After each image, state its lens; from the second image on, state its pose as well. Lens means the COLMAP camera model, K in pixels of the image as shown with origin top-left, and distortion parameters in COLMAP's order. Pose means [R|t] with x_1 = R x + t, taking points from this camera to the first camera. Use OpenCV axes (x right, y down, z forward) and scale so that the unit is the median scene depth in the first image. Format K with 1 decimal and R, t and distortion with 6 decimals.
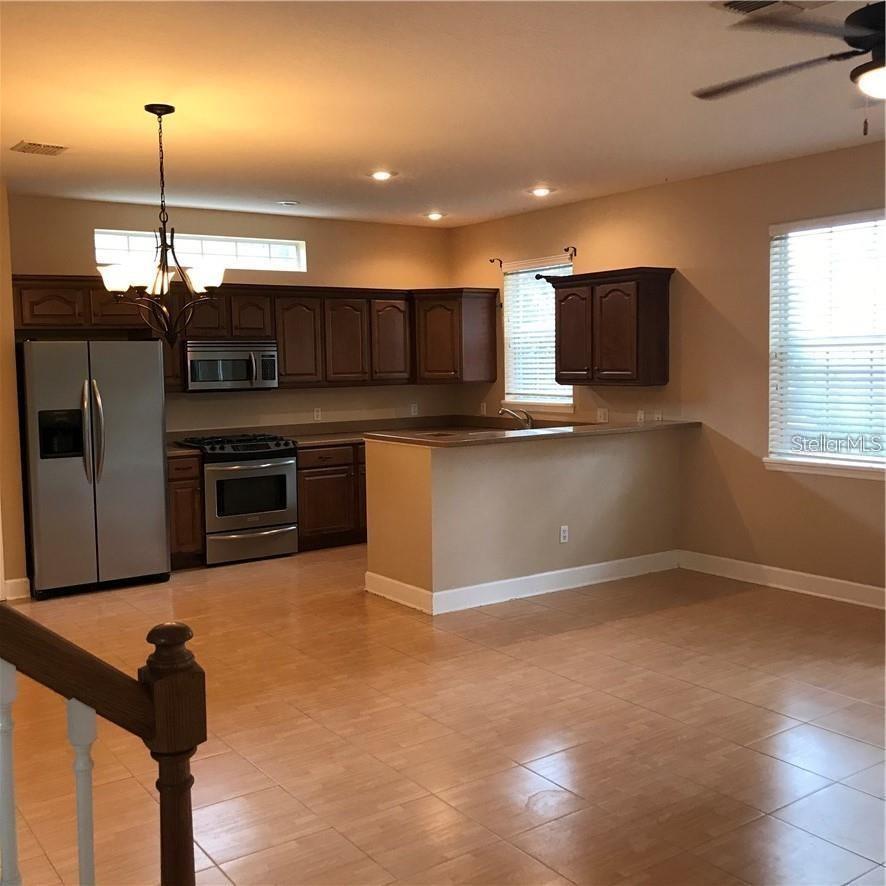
lens RADIAL K [[961.8, 0, 447.3], [0, 961.8, 441.2], [0, 0, 1]] dist [0.111257, -0.316518]
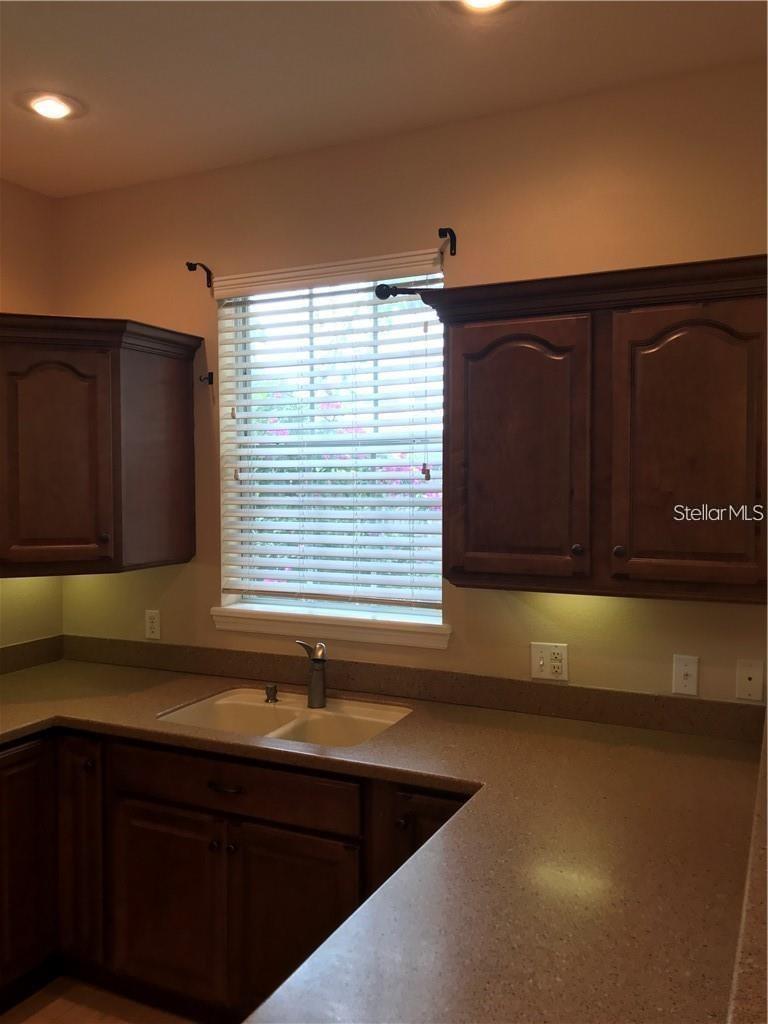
lens RADIAL K [[843.7, 0, 384.0], [0, 843.7, 512.0], [0, 0, 1]] dist [0.001853, -0.002112]
pose [[0.875488, -0.001183, 0.483239, -0.054516], [0.026836, 0.998573, -0.046174, -0.065561], [-0.482494, 0.053393, 0.874270, 0.659651]]
